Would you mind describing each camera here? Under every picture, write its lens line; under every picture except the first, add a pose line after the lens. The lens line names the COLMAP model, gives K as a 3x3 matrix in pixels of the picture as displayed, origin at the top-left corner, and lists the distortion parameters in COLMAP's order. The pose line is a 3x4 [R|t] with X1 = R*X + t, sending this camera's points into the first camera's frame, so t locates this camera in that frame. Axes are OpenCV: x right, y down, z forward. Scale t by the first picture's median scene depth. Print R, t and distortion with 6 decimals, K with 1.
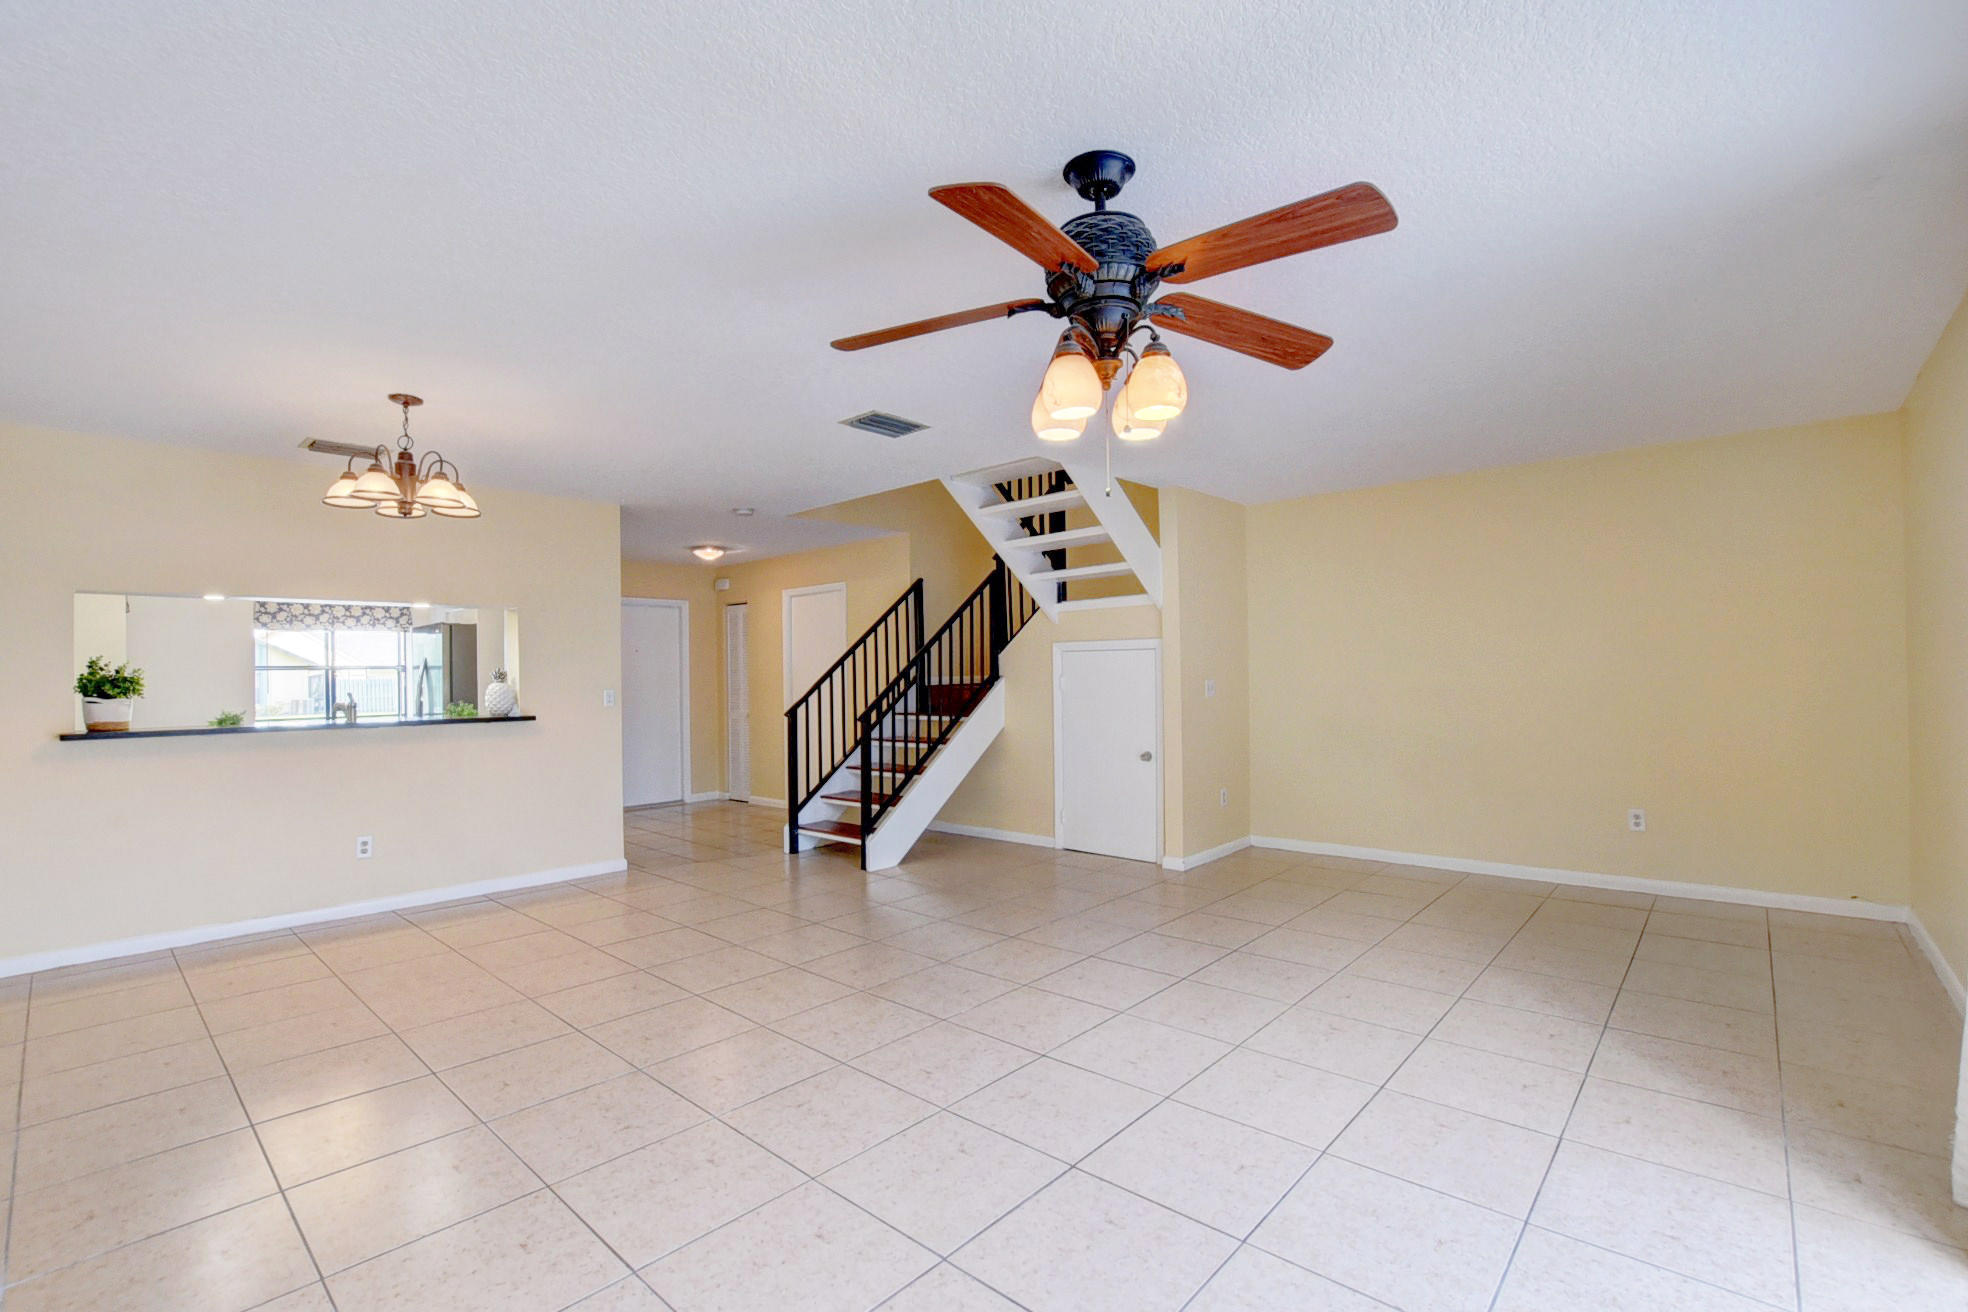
lens RADIAL K [[871.1, 0, 996.7], [0, 871.1, 665.6], [0, 0, 1]] dist [-0.041033, 0.007813]
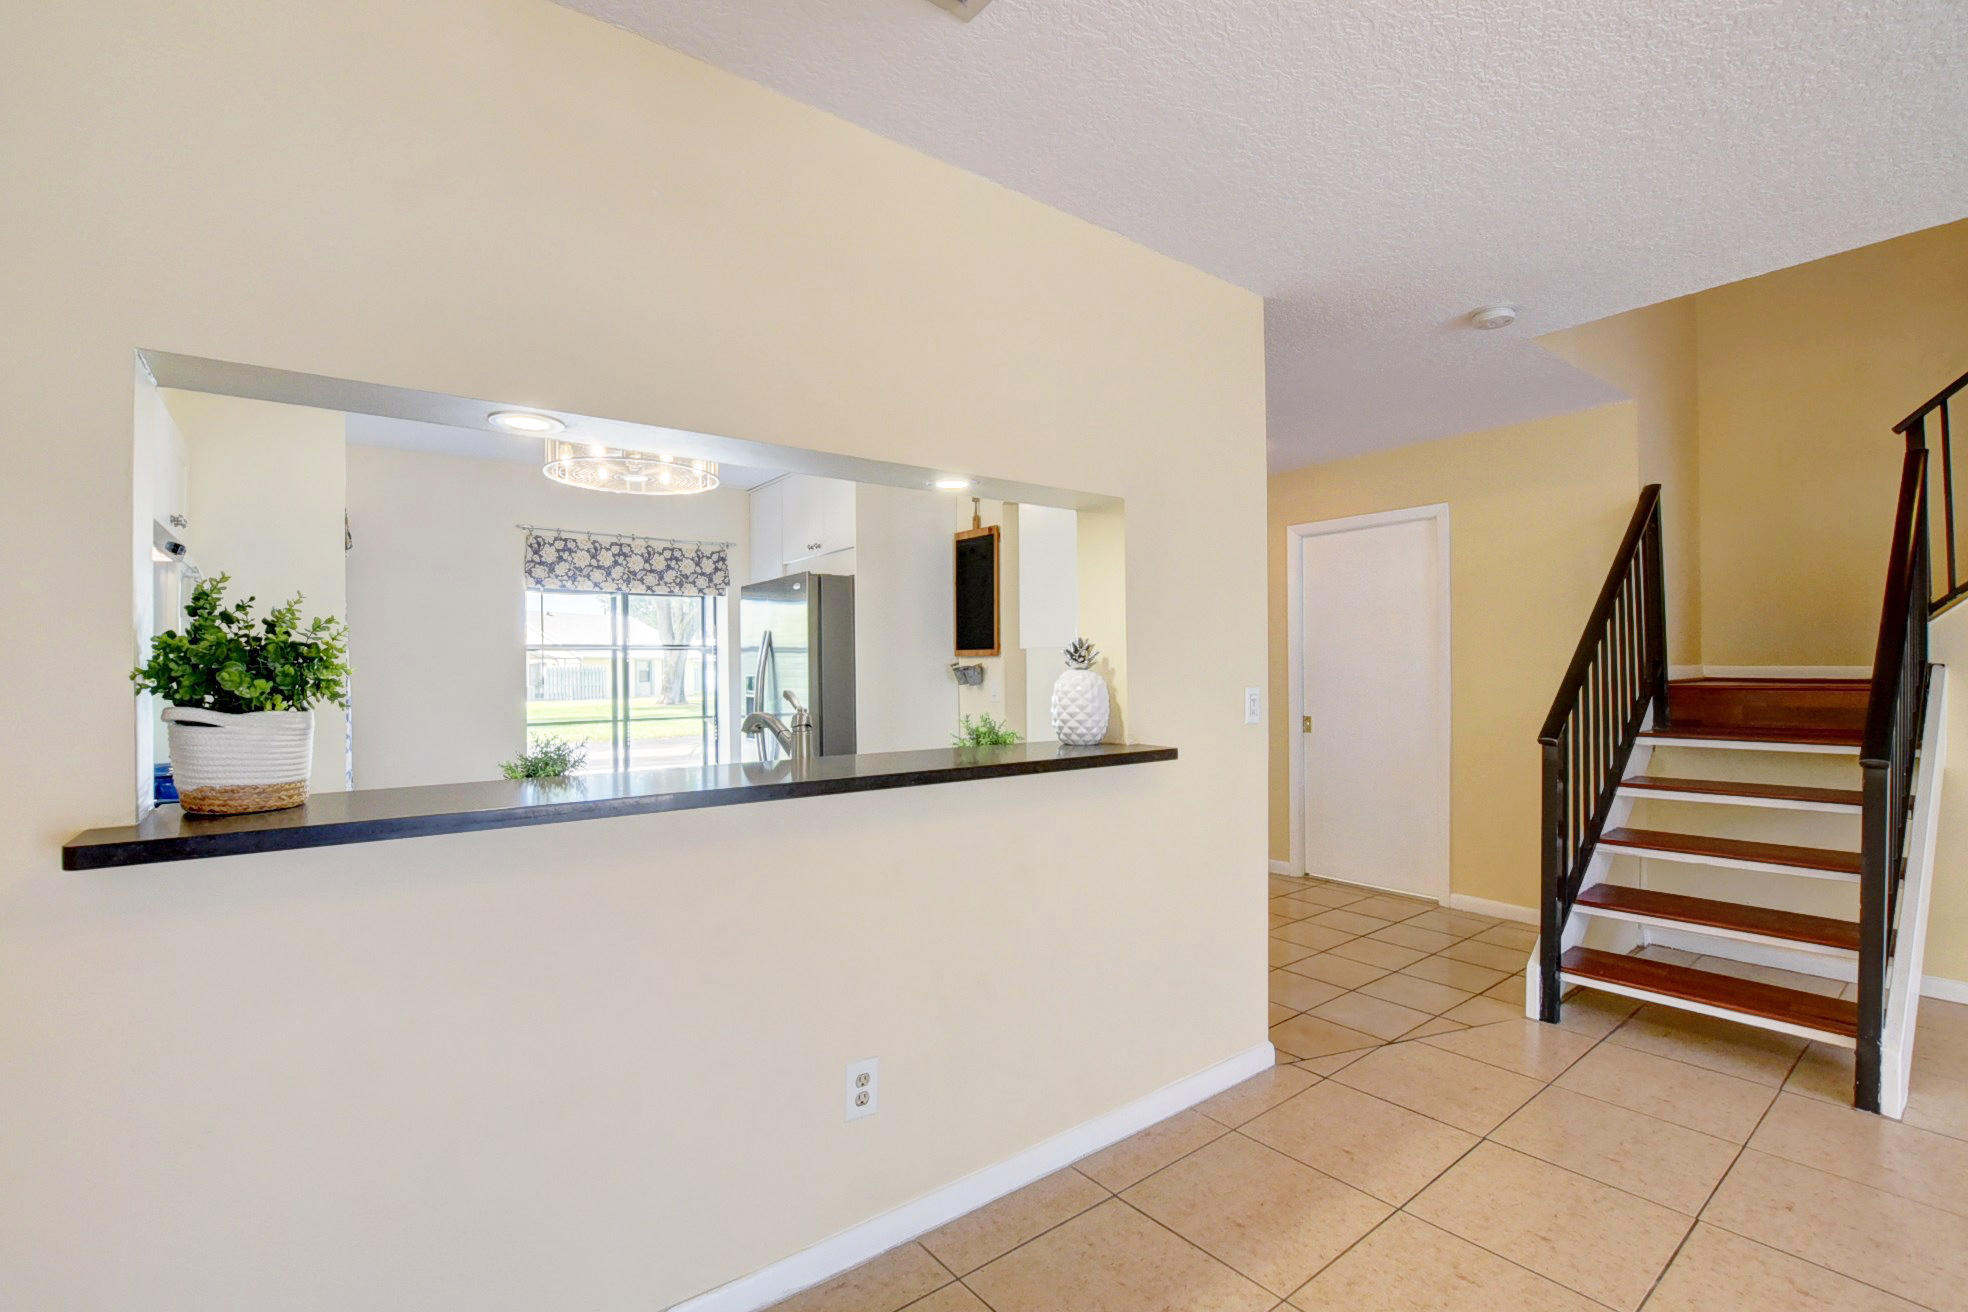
lens RADIAL K [[871.1, 0, 994.5], [0, 871.1, 665.5], [0, 0, 1]] dist [-0.041033, 0.007813]
pose [[0.984383, 0.006029, -0.175938, -0.482195], [-0.004613, 0.999954, 0.008460, 0.012141], [0.175981, -0.007516, 0.984365, 0.489983]]
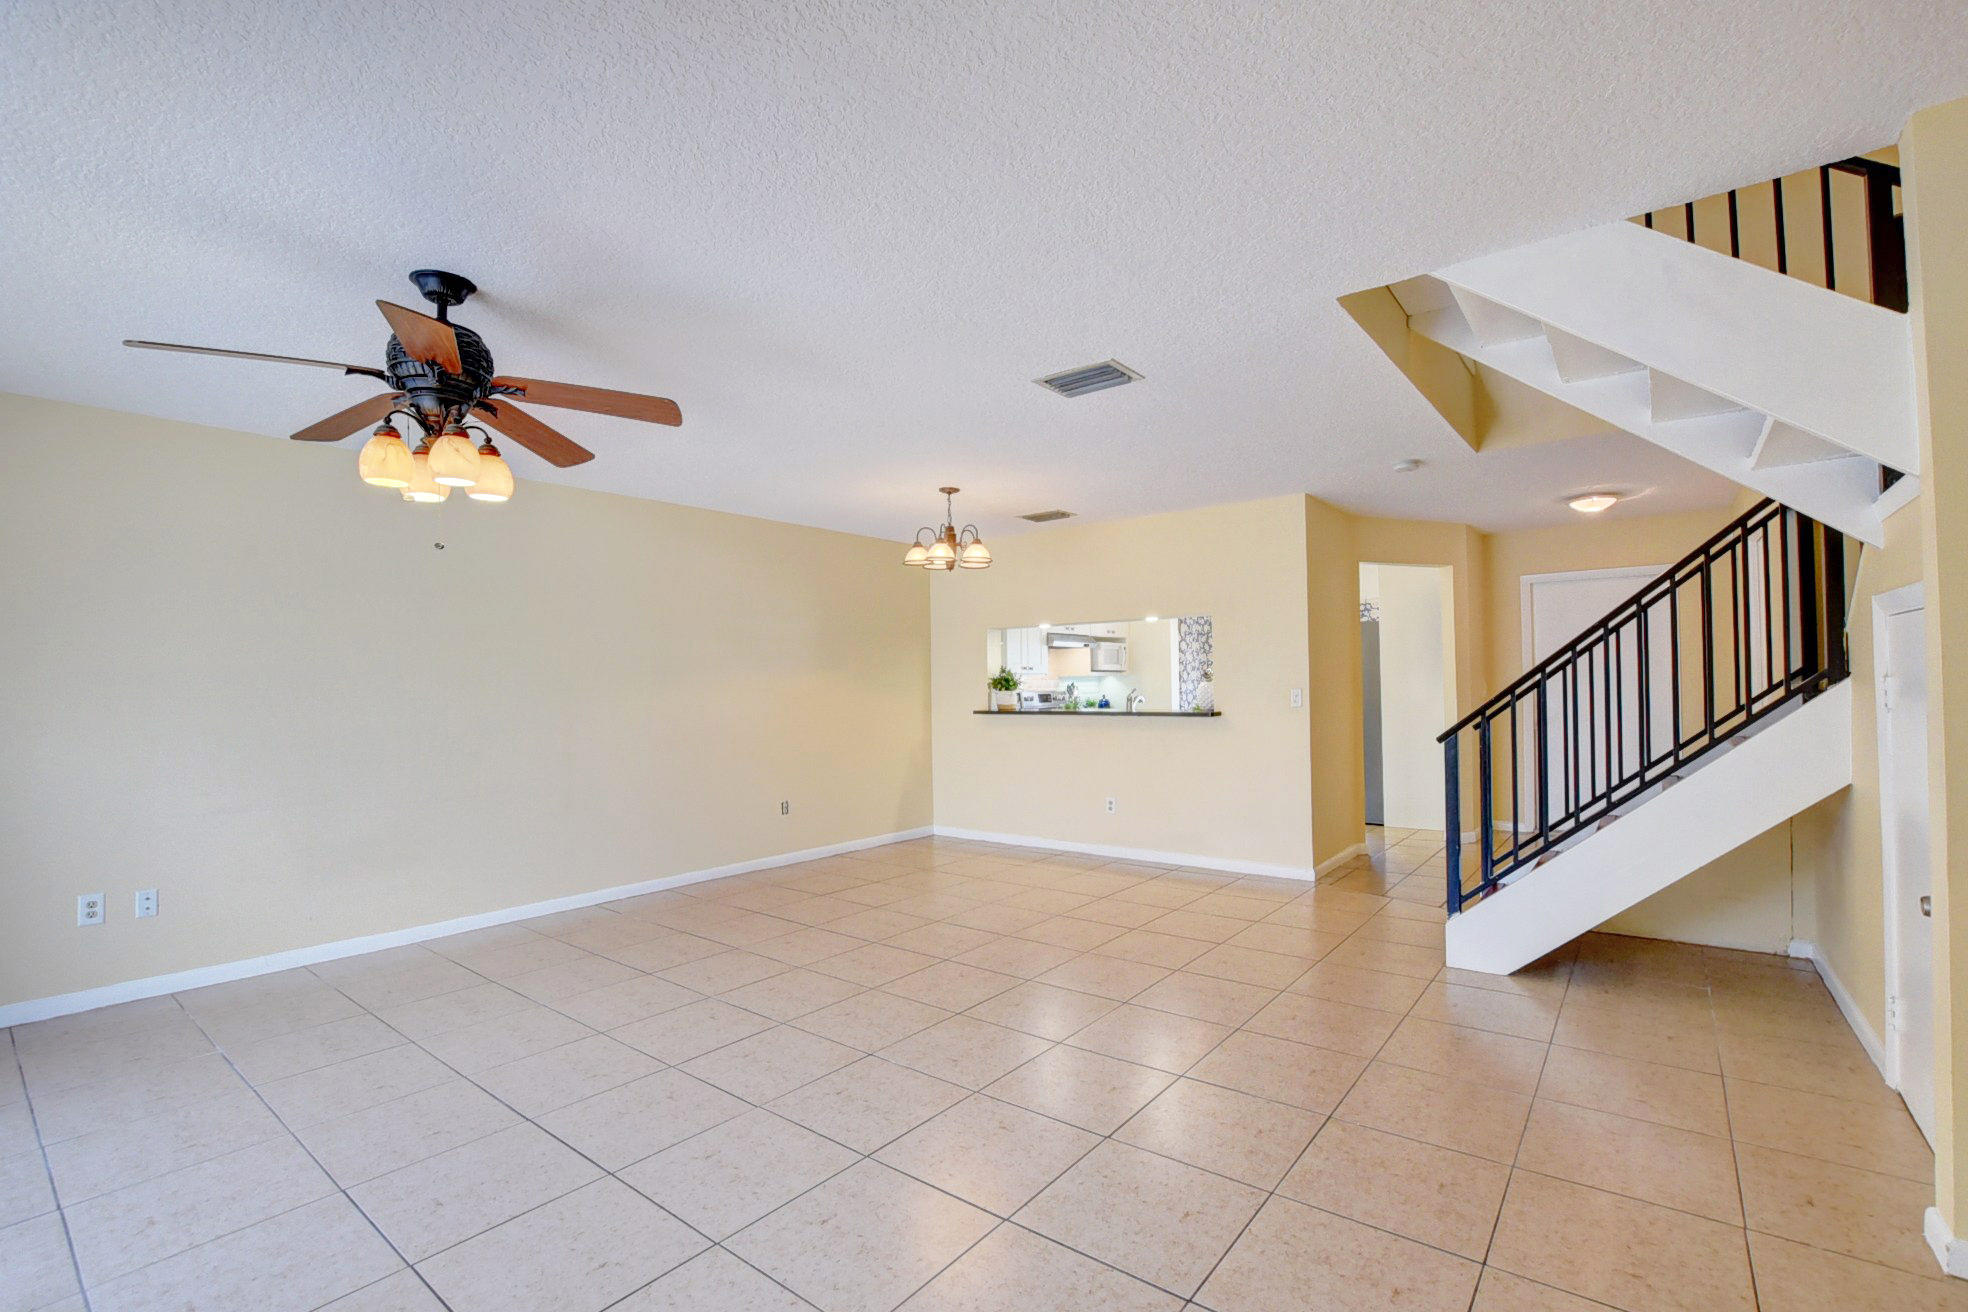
lens RADIAL K [[871.1, 0, 995.4], [0, 871.1, 670.2], [0, 0, 1]] dist [-0.041033, 0.007813]
pose [[0.064716, -0.001384, -0.997903, 0.471932], [0.025482, 0.999675, 0.000266, -0.002026], [0.997578, -0.025446, 0.064731, 0.580014]]
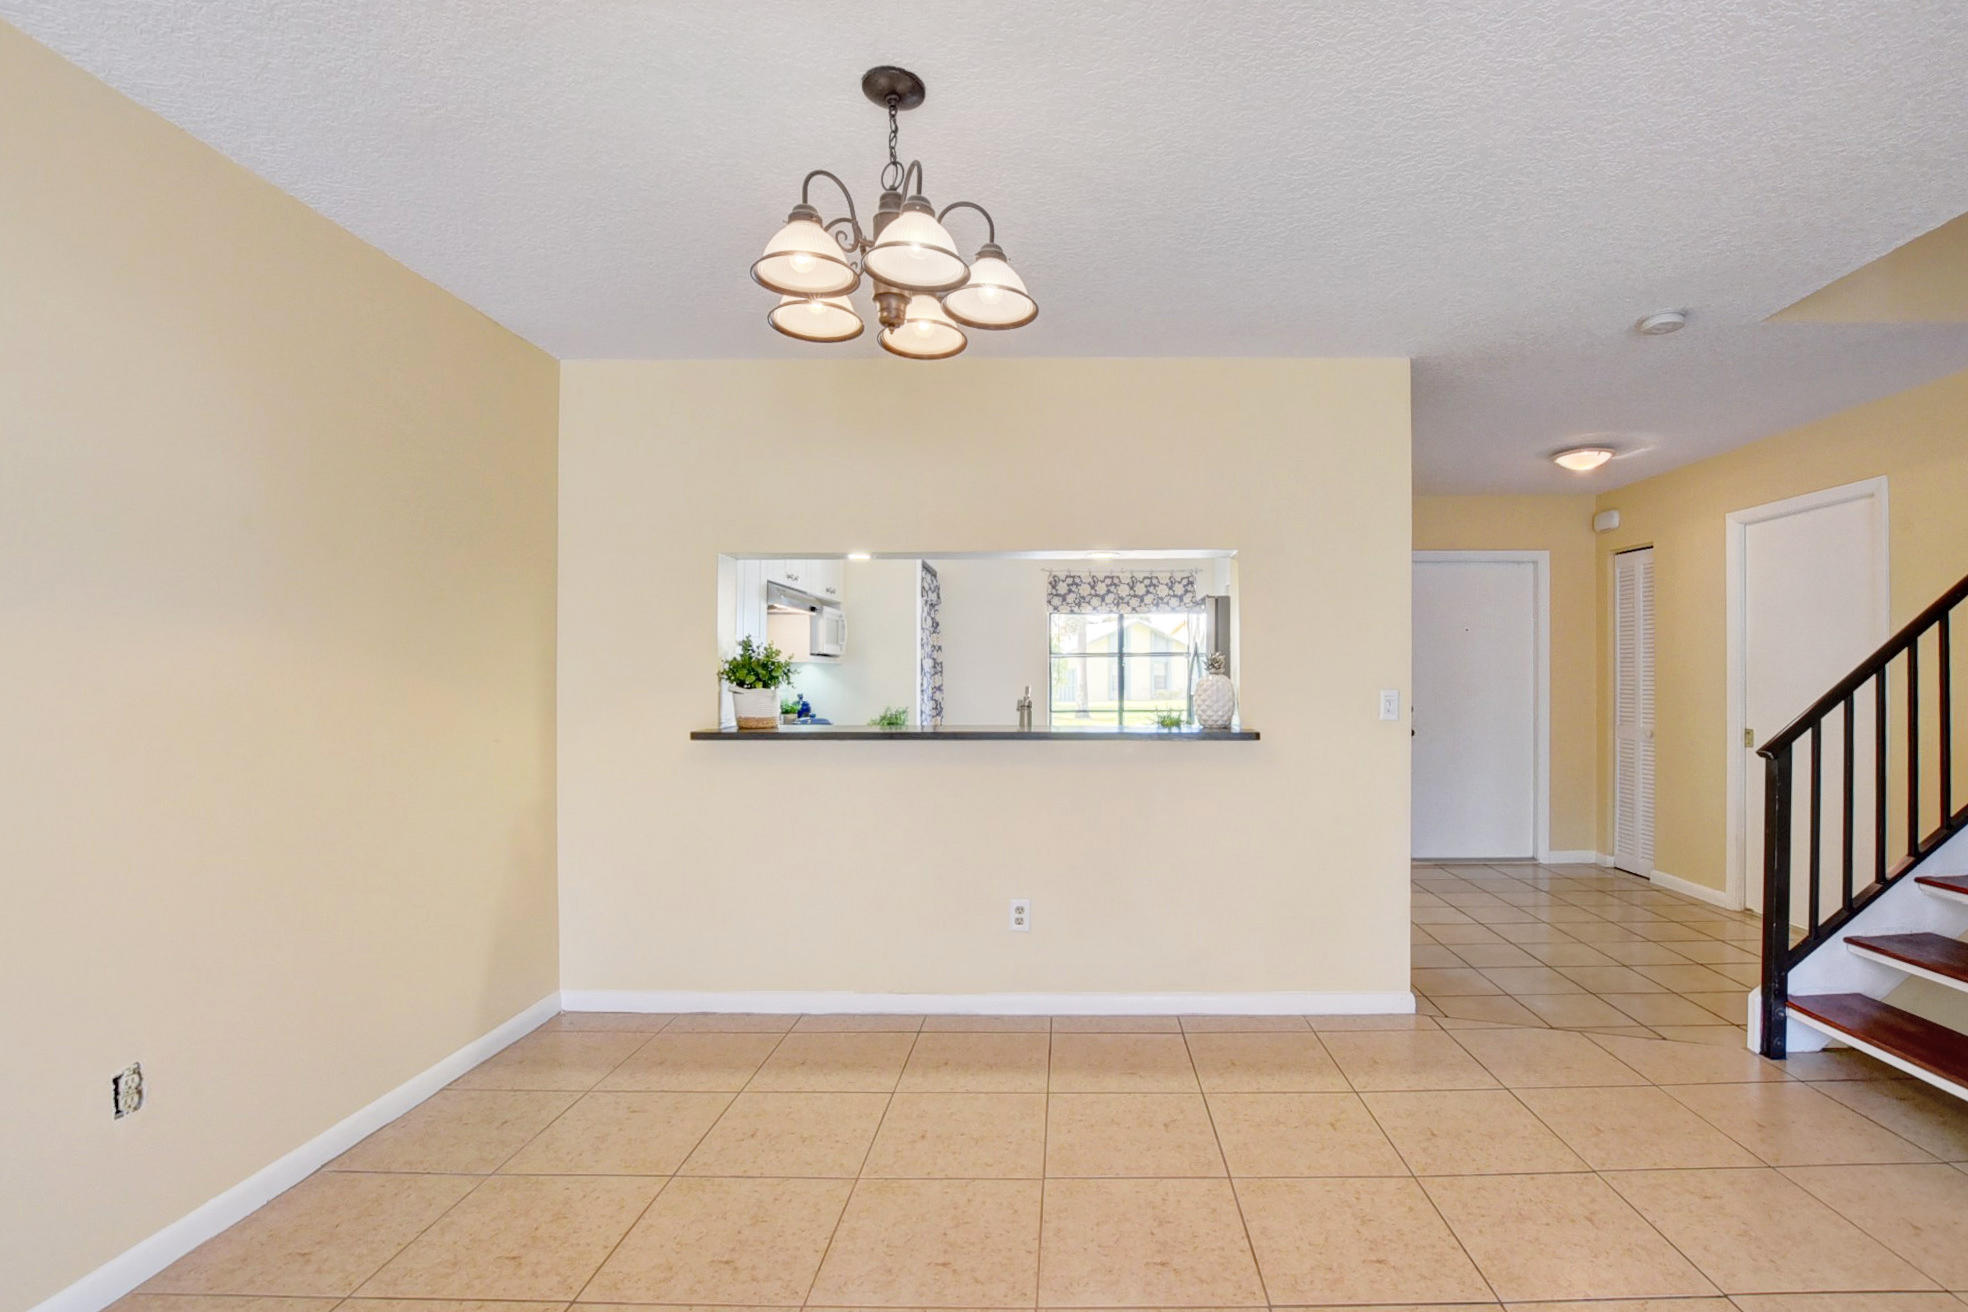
lens RADIAL K [[871.1, 0, 1038.5], [0, 871.1, 667.4], [0, 0, 1]] dist [-0.041033, 0.007813]
pose [[0.661886, 0.008696, -0.749554, -0.168885], [-0.000256, 0.999935, 0.011375, 0.006586], [0.749605, -0.007337, 0.661845, 0.436624]]
